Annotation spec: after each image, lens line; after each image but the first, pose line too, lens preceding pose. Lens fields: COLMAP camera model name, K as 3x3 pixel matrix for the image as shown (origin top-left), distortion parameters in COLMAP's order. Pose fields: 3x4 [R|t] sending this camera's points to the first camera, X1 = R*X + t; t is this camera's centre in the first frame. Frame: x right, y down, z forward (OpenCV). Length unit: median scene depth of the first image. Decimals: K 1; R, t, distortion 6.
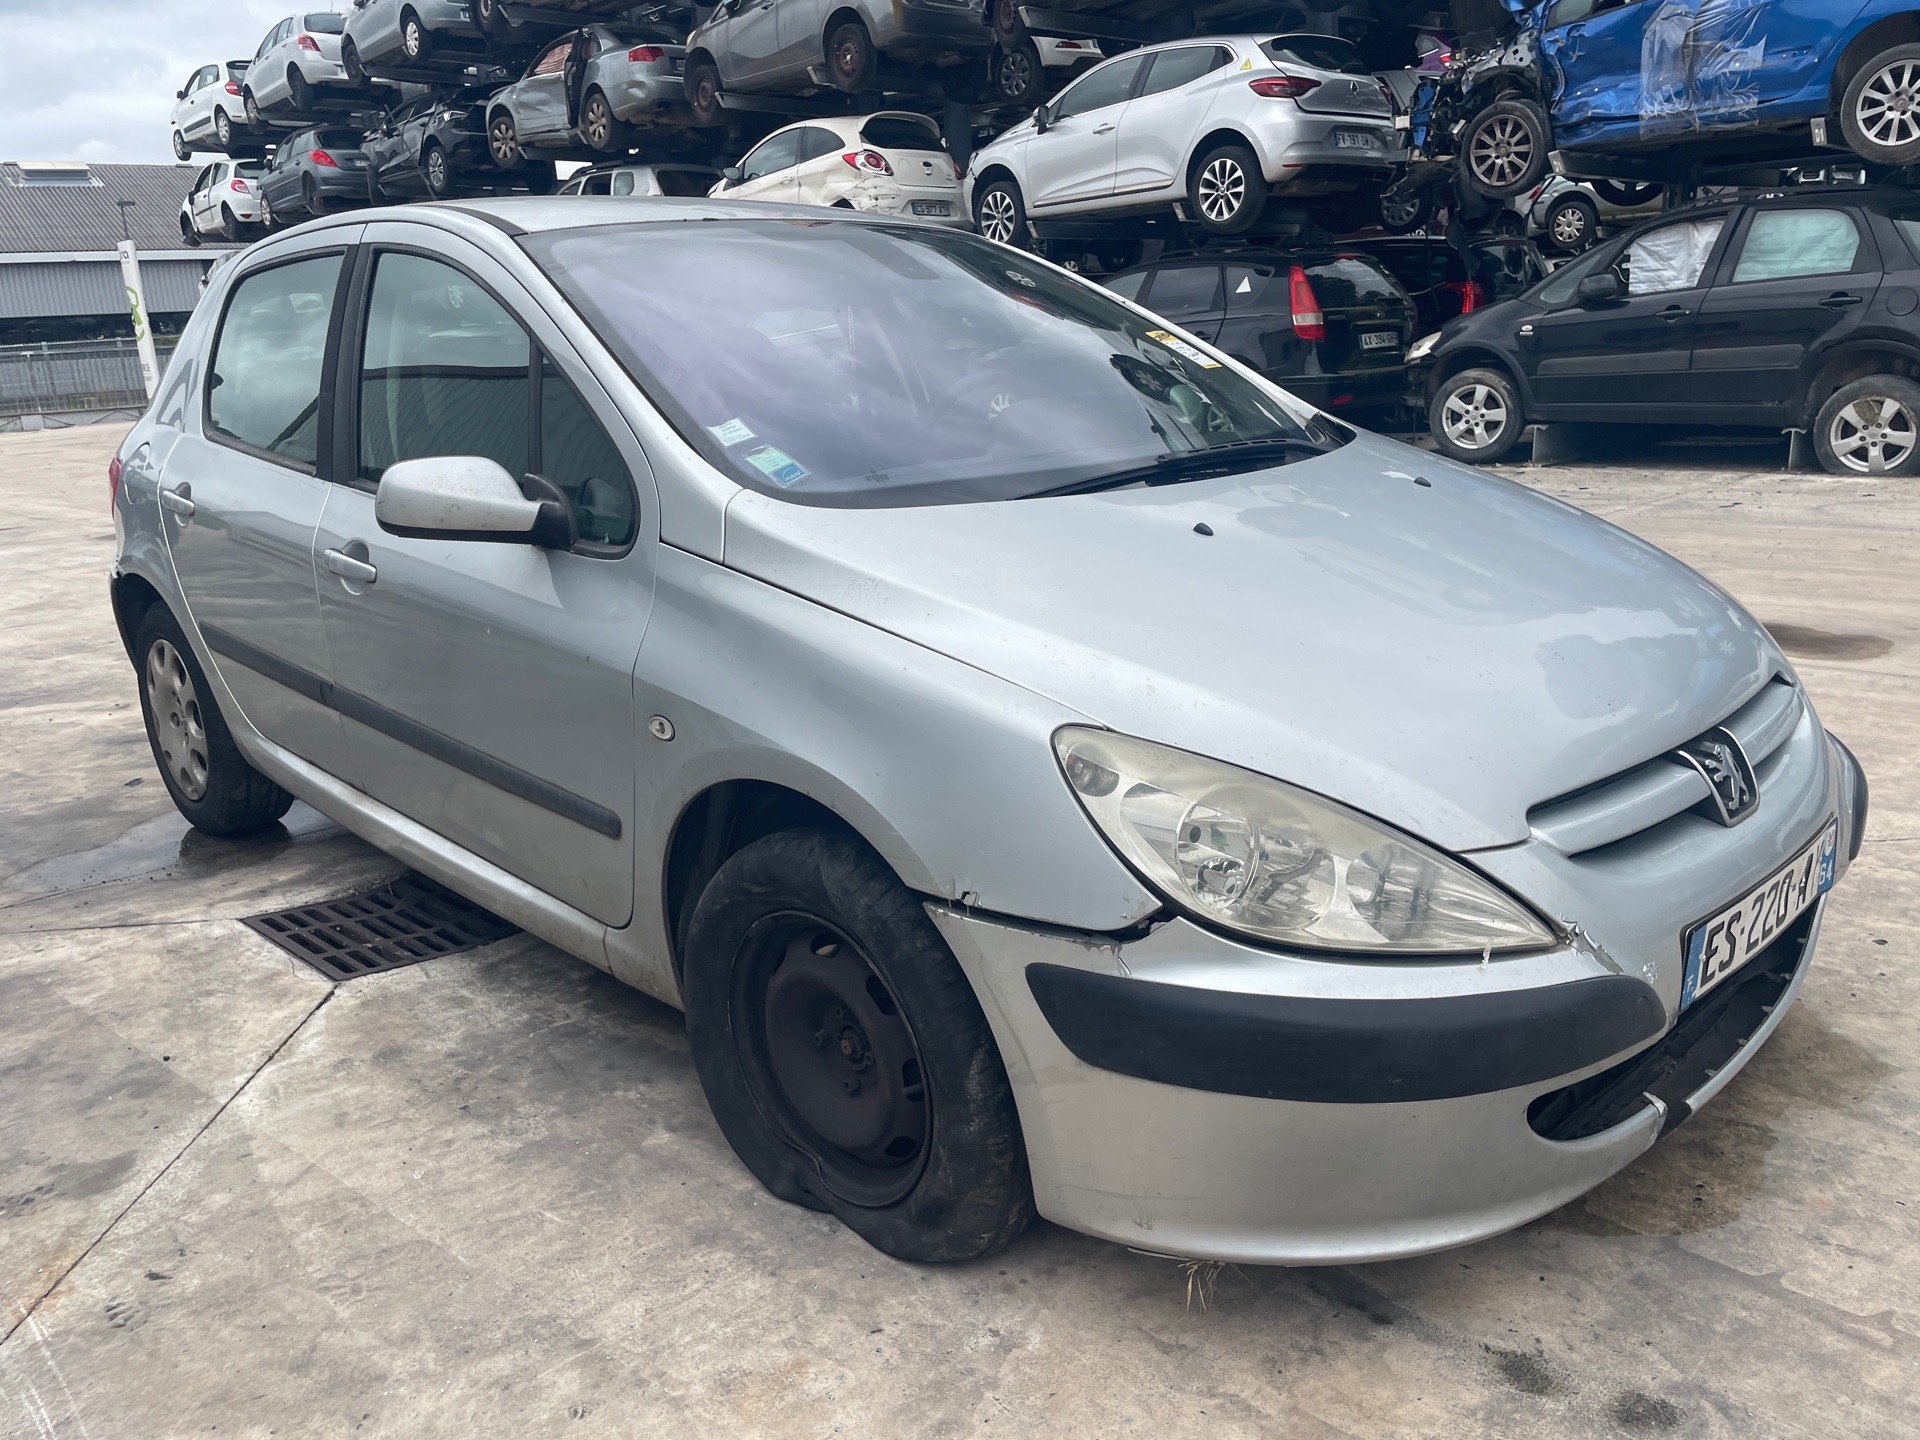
lens RADIAL K [[1456.3, 0, 967.5], [0, 1456.3, 726.6], [0, 0, 1]] dist [0.090332, -0.117745]
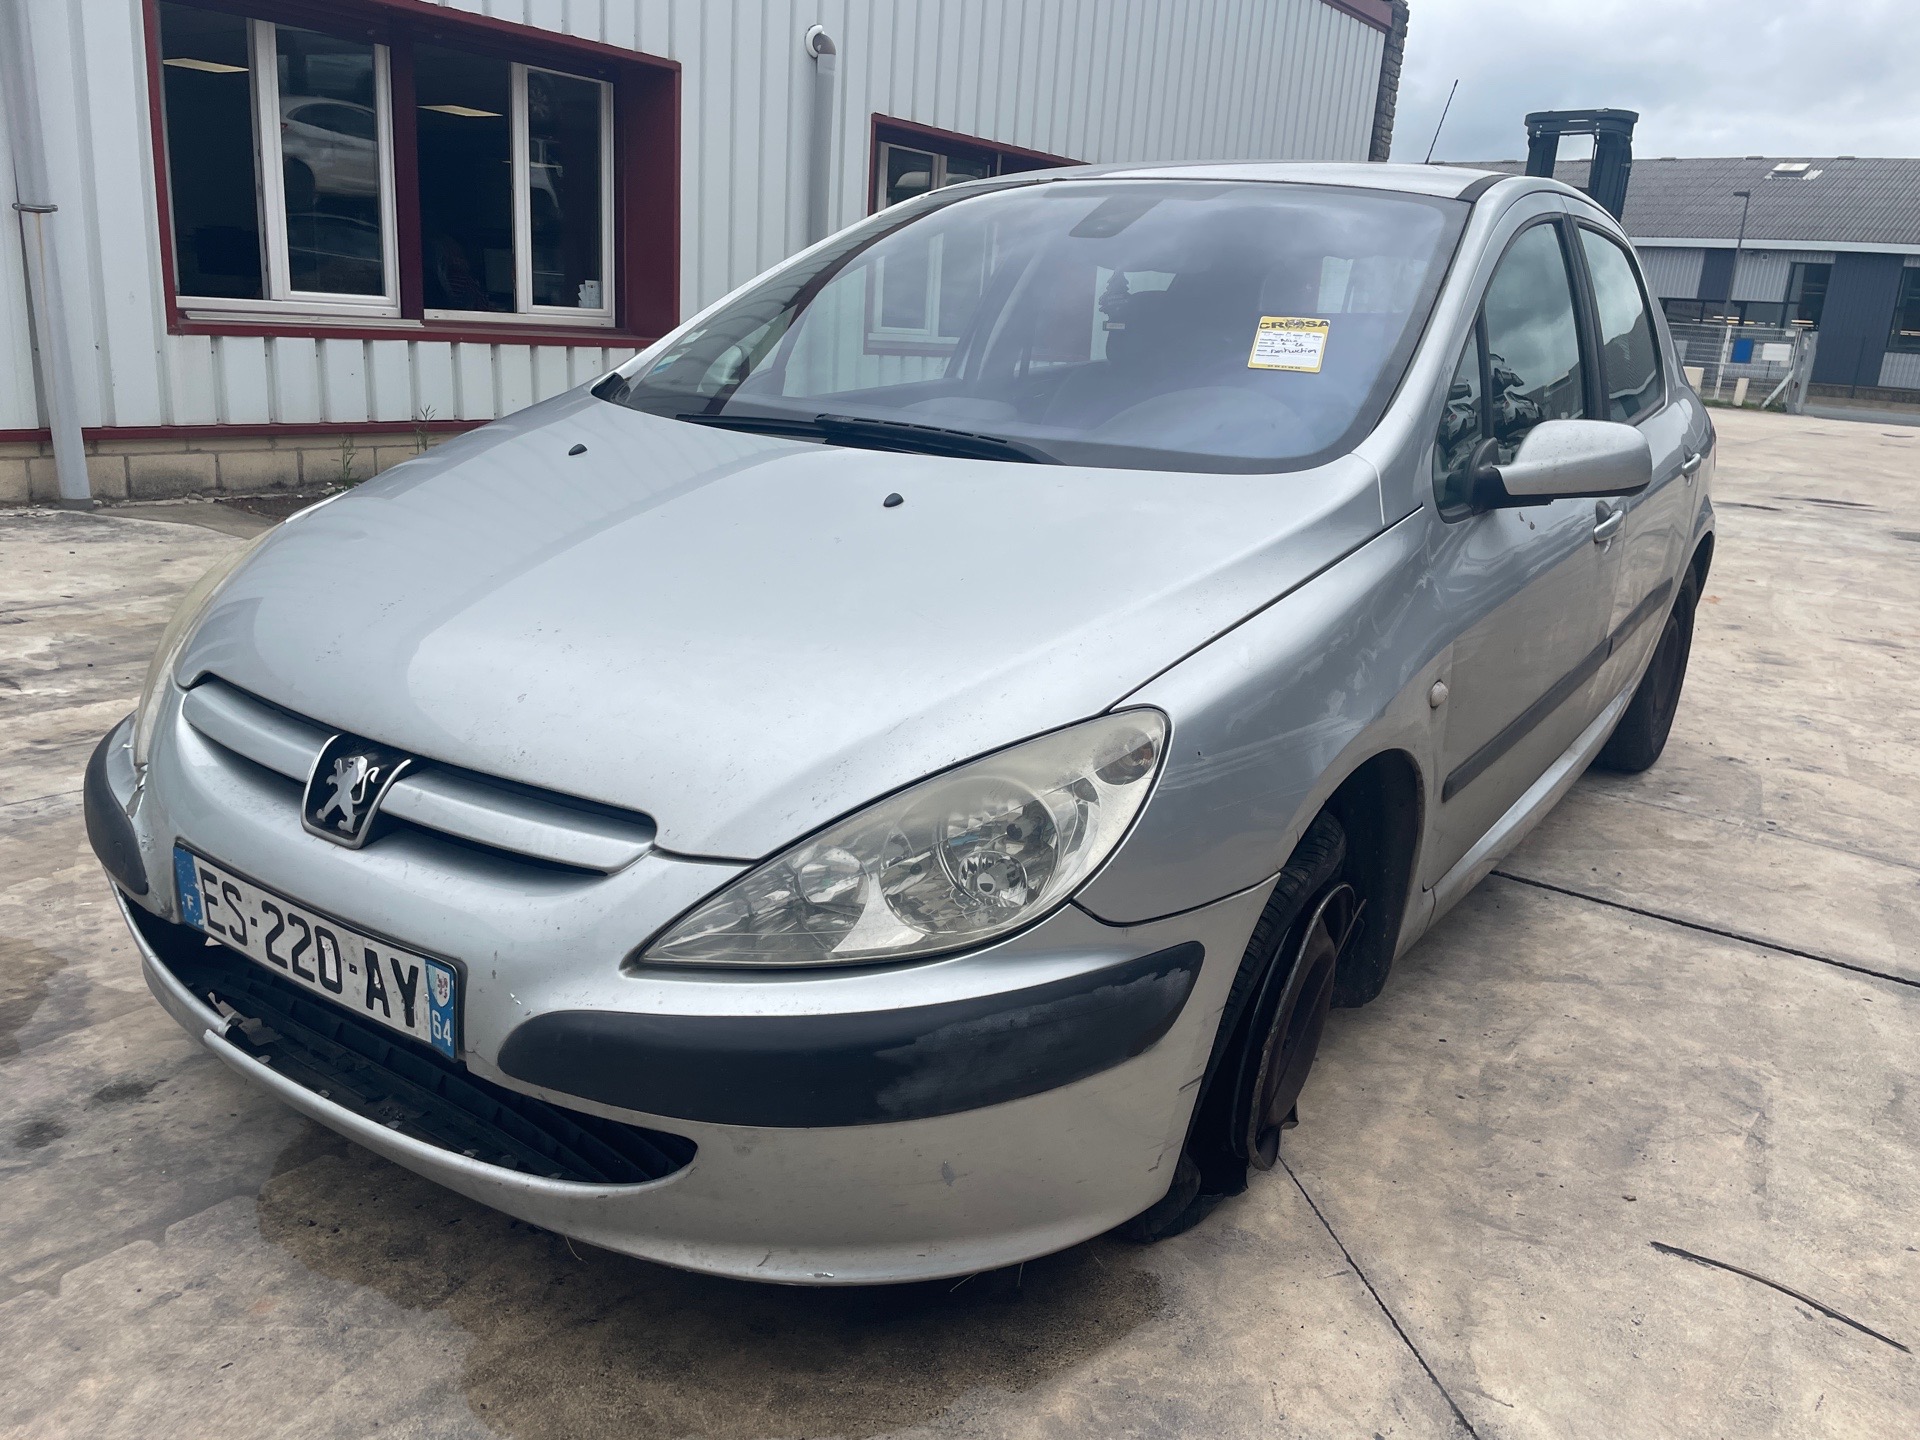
lens RADIAL K [[1456.3, 0, 967.5], [0, 1456.3, 726.6], [0, 0, 1]] dist [0.090332, -0.117745]
pose [[0.193950, 0.330536, -0.923650, 1.420564], [-0.324534, 0.910134, 0.257553, -0.354960], [0.925776, 0.249804, 0.283790, 1.120001]]
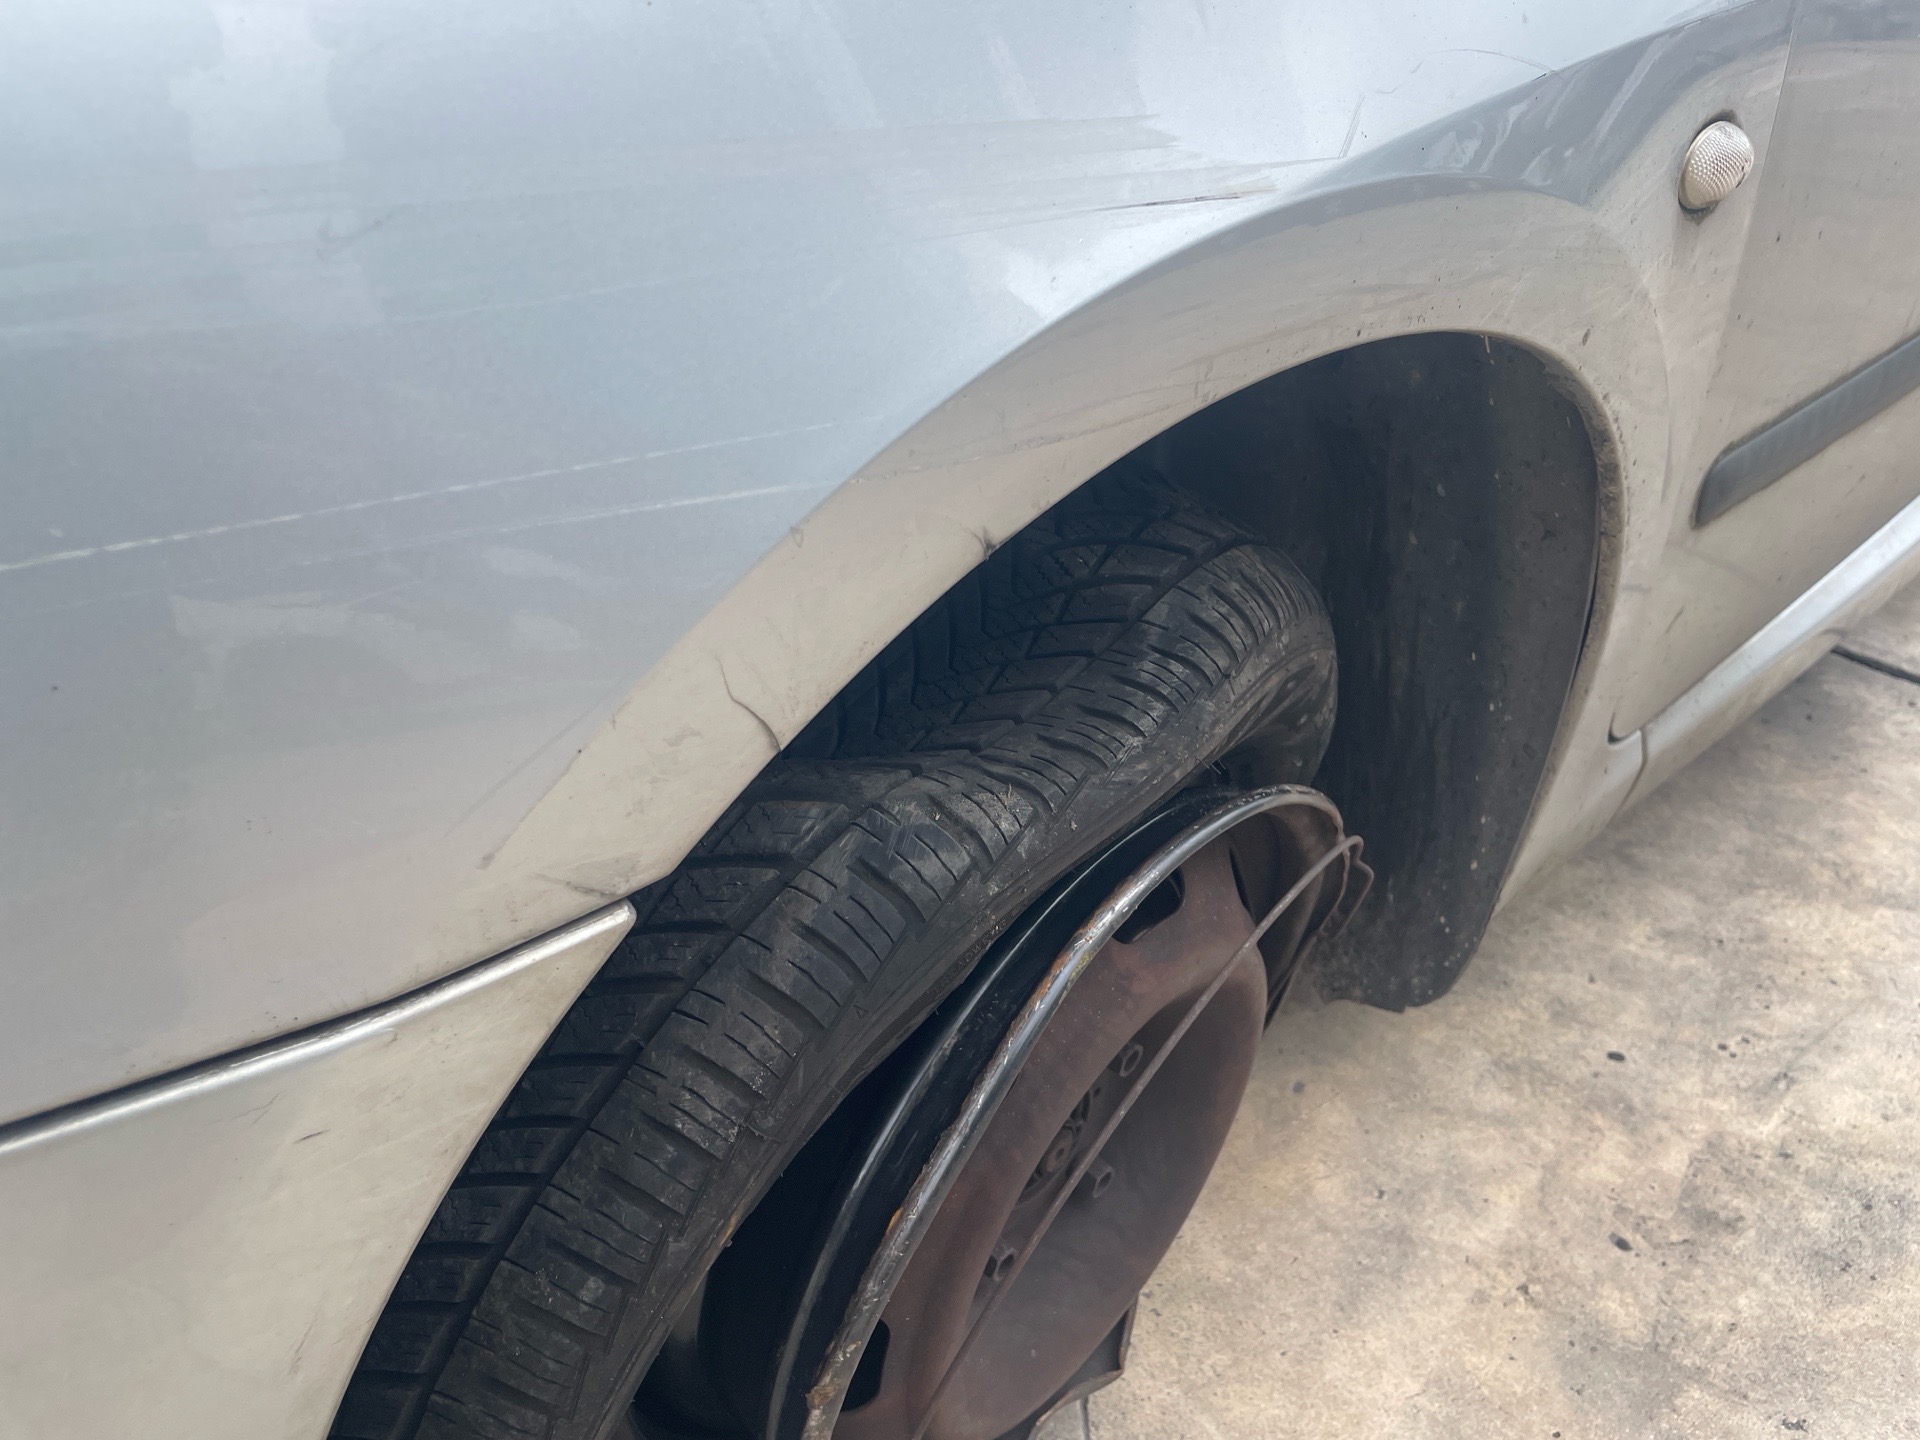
lens RADIAL K [[1460.6, 0, 956.0], [0, 1460.6, 731.7], [0, 0, 1]] dist [0.080695, -0.110068]
pose [[0.003866, 0.549510, -0.835478, 0.790117], [-0.309457, 0.795130, 0.521541, -0.225031], [0.950906, 0.256528, 0.173123, 1.579003]]
